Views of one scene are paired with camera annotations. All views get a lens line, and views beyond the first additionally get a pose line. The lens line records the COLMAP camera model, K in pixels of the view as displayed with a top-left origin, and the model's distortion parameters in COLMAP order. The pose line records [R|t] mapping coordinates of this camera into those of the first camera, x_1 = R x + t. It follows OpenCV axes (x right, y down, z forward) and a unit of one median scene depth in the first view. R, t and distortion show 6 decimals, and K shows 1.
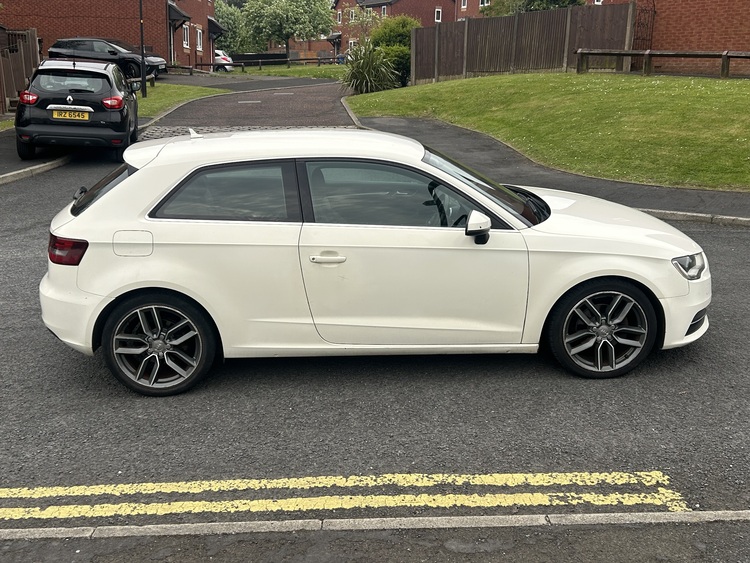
lens RADIAL K [[868.0, 0, 375.0], [0, 868.0, 281.5], [0, 0, 1]] dist [0.030947, -0.000072]
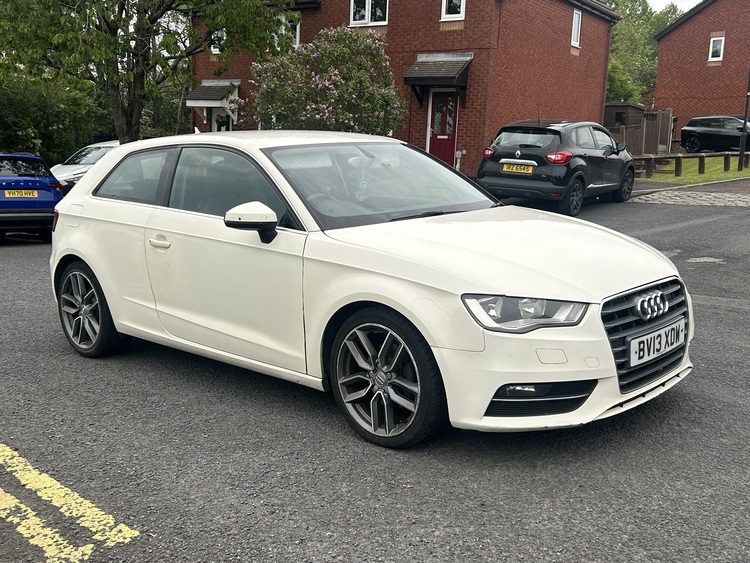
lens RADIAL K [[838.1, 0, 375.0], [0, 838.1, 281.5], [0, 0, 1]] dist [0.051985, -0.023355]
pose [[0.676940, 0.112484, -0.727392, 0.779338], [-0.183816, 0.982775, -0.019091, -0.009959], [0.712715, 0.146630, 0.685957, 0.512449]]
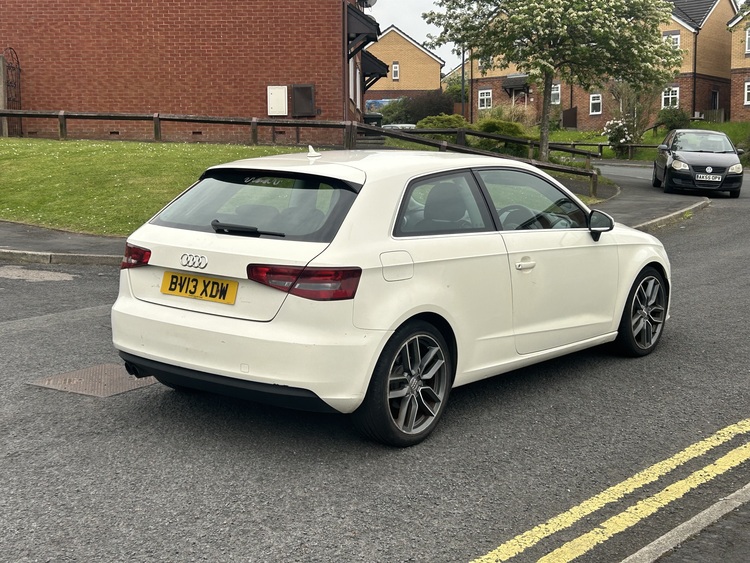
lens RADIAL K [[1070.7, 0, 375.0], [0, 1070.7, 281.5], [0, 0, 1]] dist [0.107473, -0.103987]
pose [[0.681631, -0.096182, 0.725347, -1.024010], [0.183970, 0.982005, -0.042667, 0.012587], [-0.708191, 0.162525, 0.687059, 0.277878]]
